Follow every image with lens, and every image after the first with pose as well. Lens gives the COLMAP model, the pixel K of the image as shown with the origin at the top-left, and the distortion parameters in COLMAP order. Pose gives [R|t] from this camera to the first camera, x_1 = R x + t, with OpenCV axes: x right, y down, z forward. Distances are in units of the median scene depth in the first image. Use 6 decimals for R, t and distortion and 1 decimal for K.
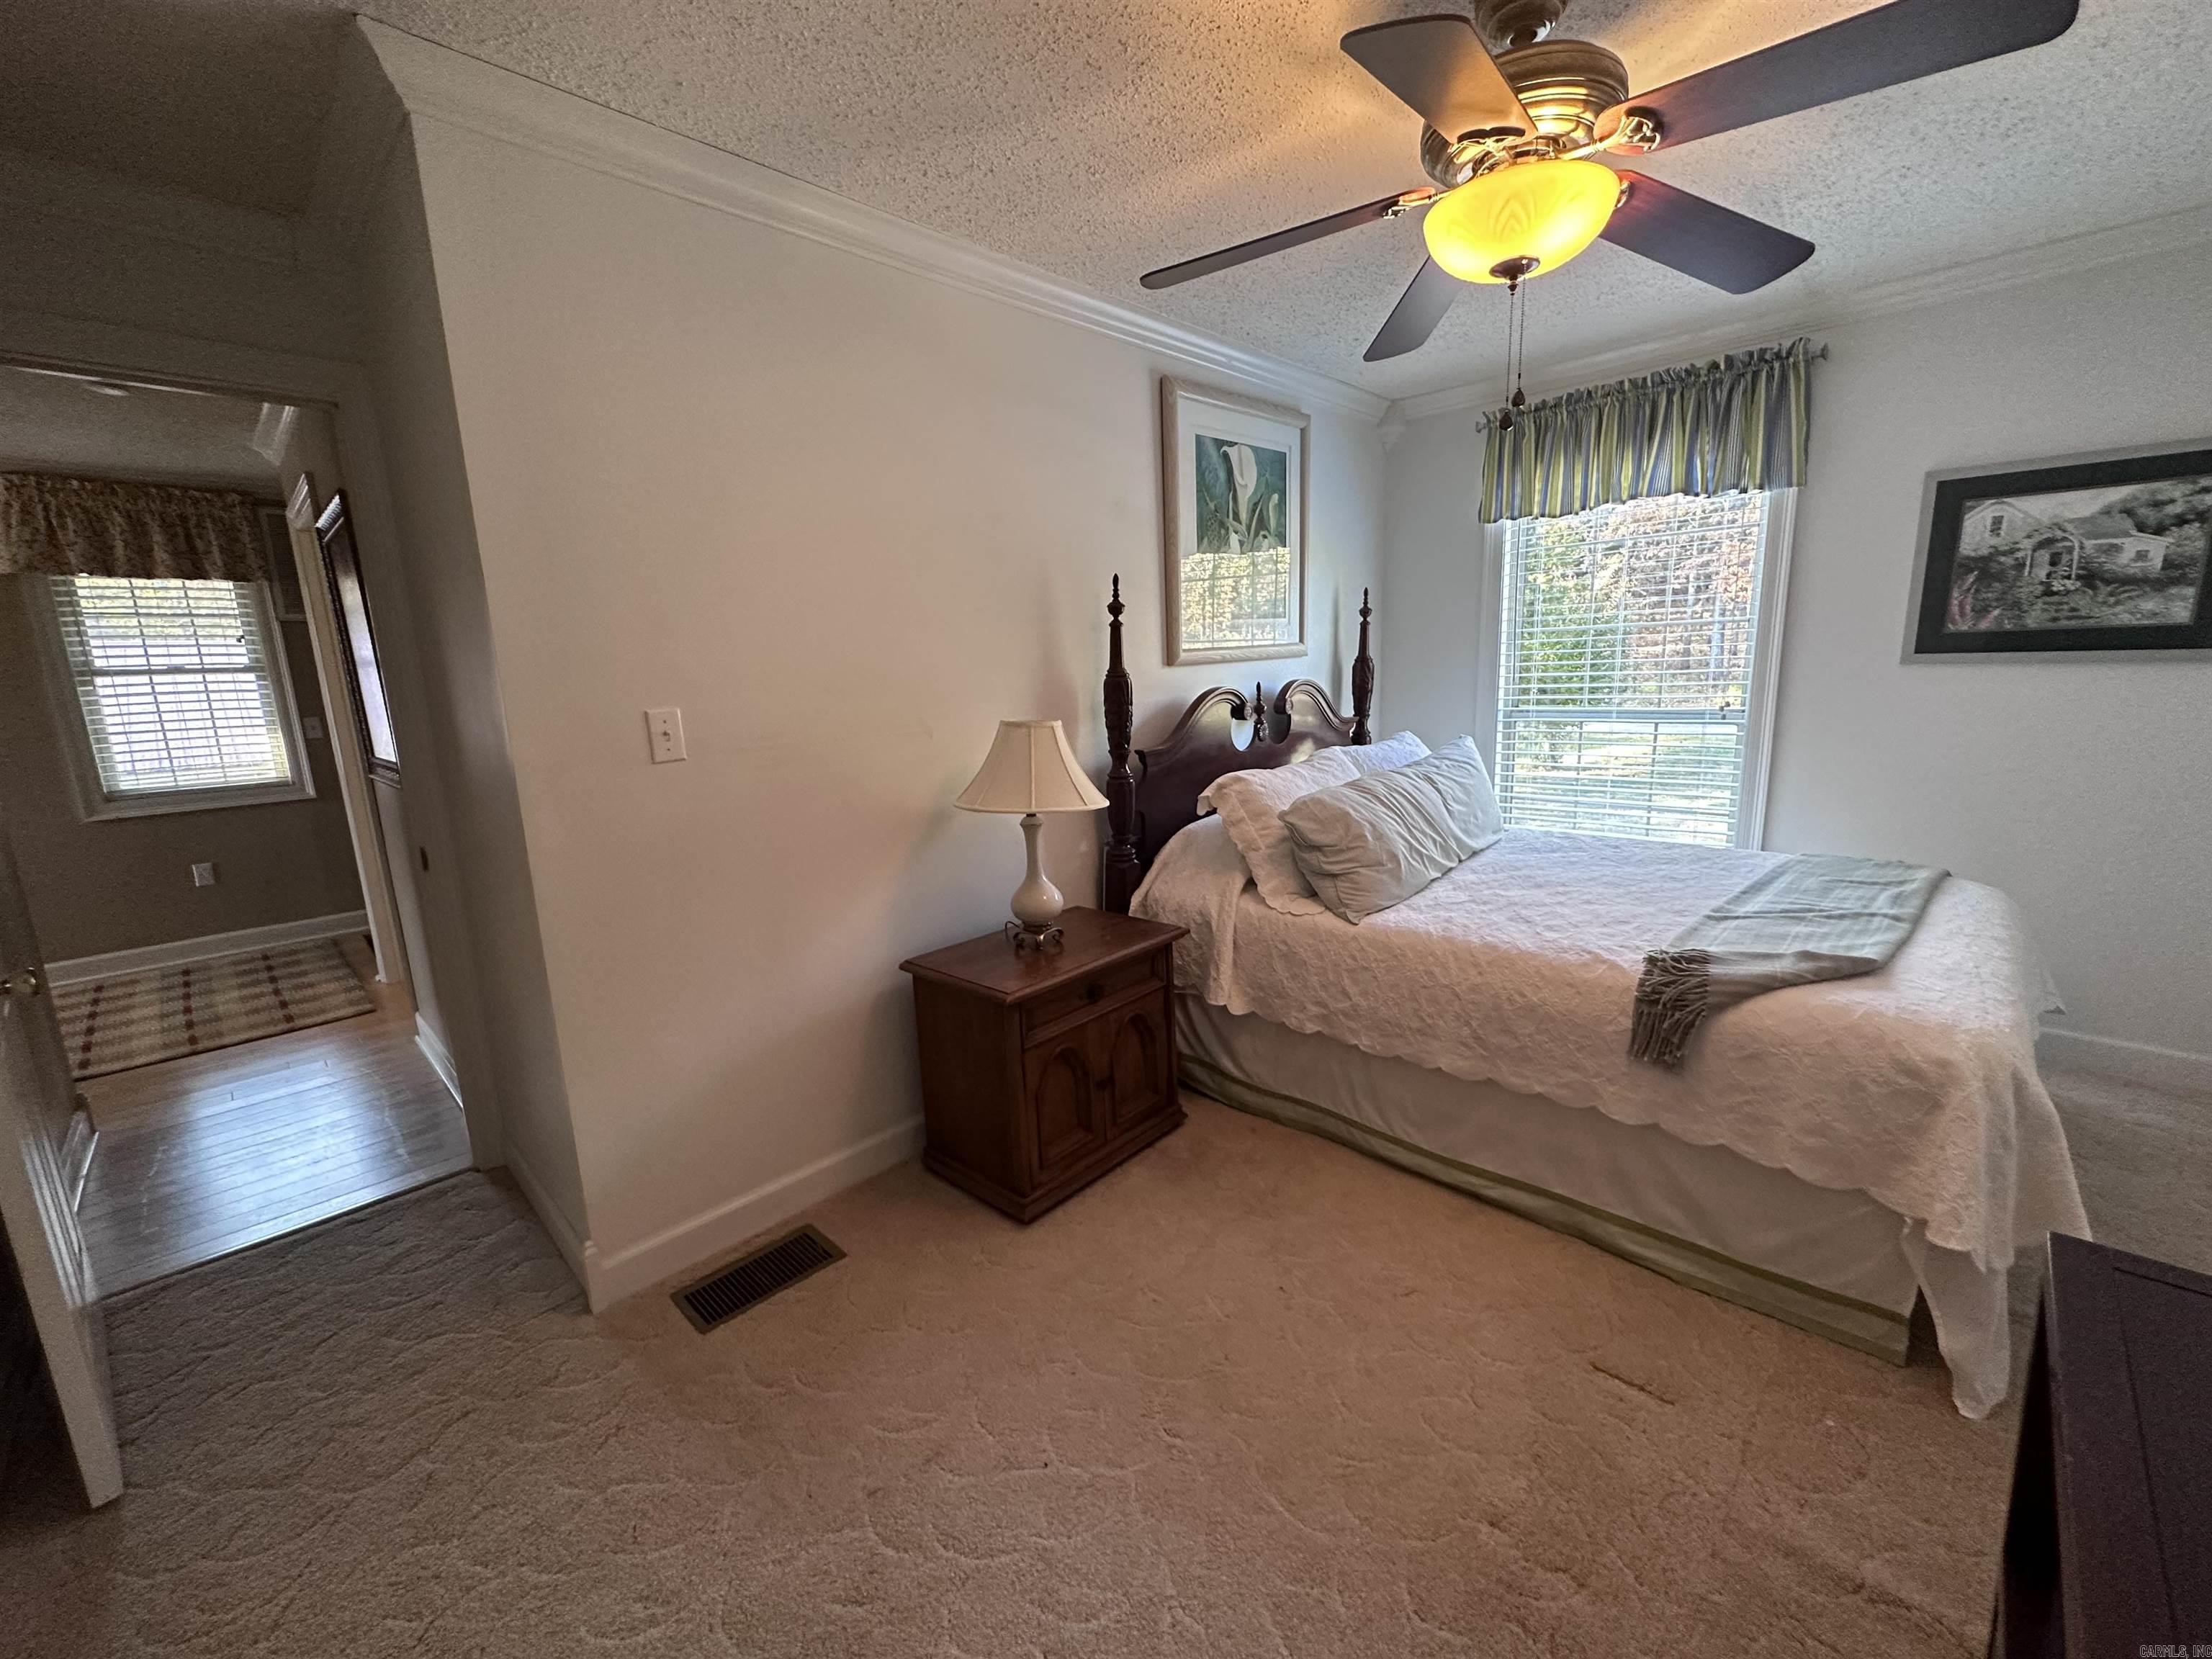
lens RADIAL K [[884.8, 0, 1106.0], [0, 884.8, 829.5], [0, 0, 1]] dist [-0.000227, -0.000206]
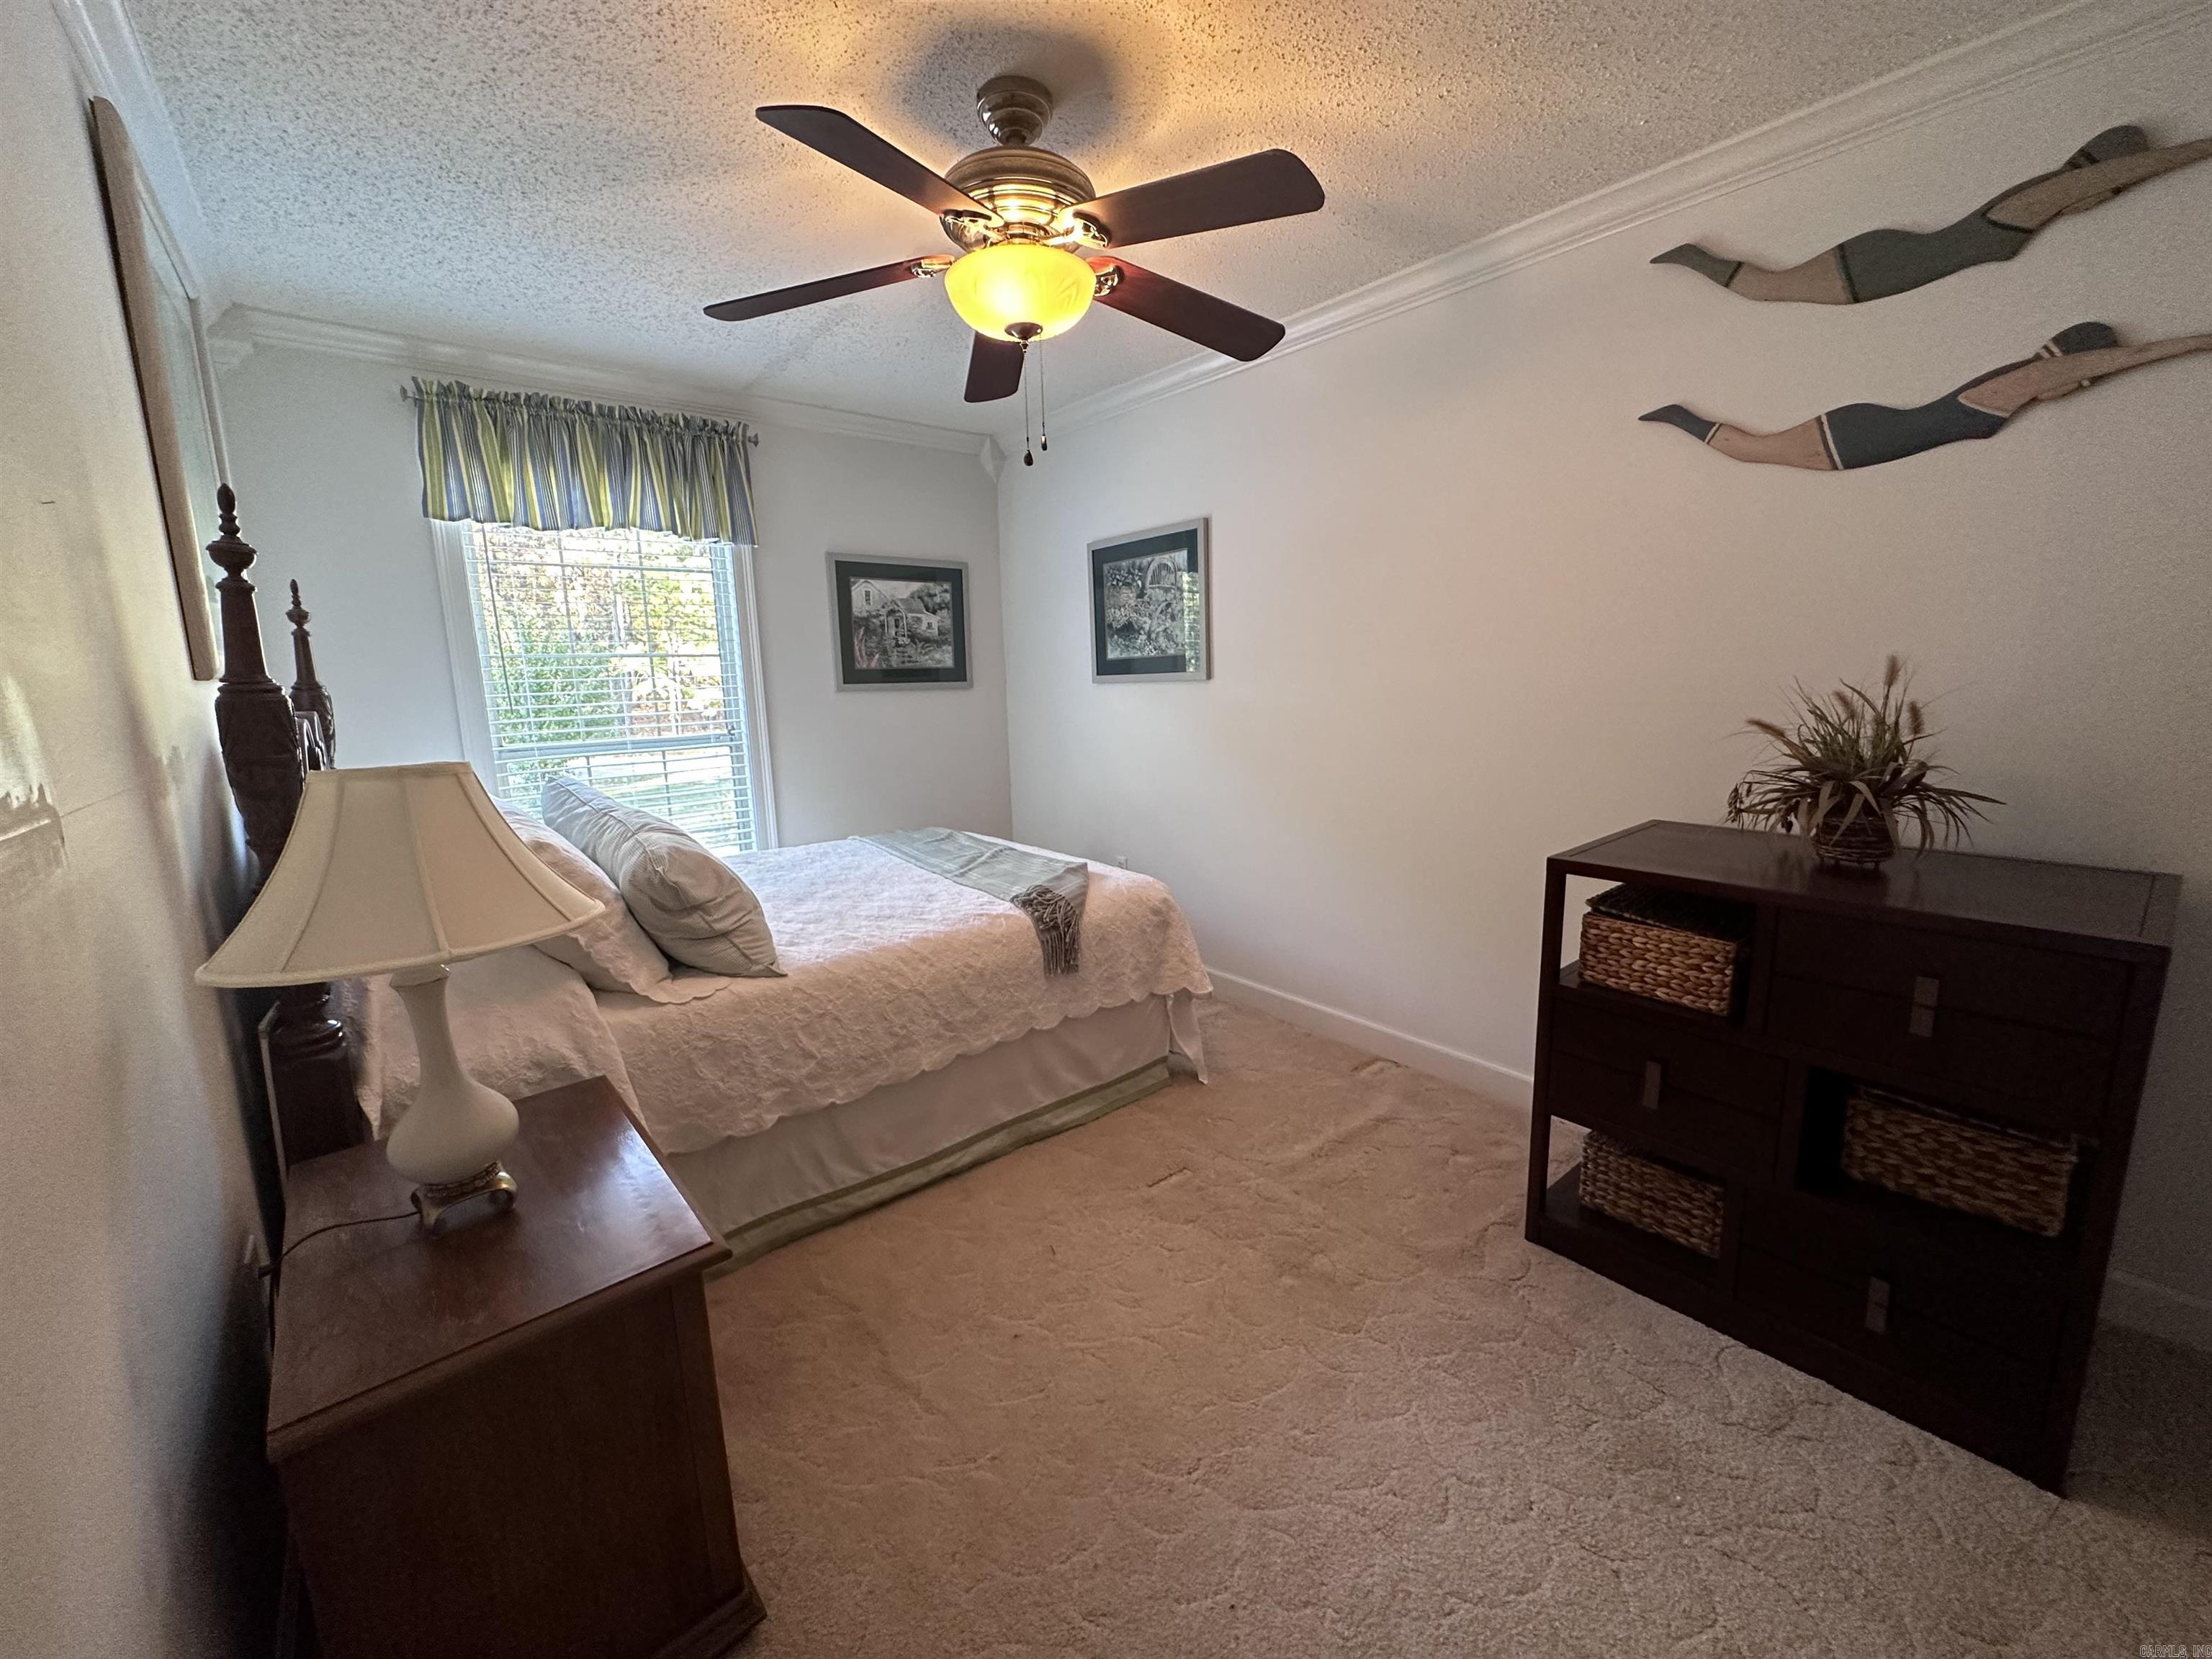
lens RADIAL K [[884.3, 0, 1106.0], [0, 884.3, 829.5], [0, 0, 1]] dist [-0.010205, 0.000014]
pose [[0.108061, -0.139099, 0.984365, -0.484158], [0.206353, 0.971736, 0.114661, -0.060846], [-0.972492, 0.190737, 0.133710, 0.538109]]
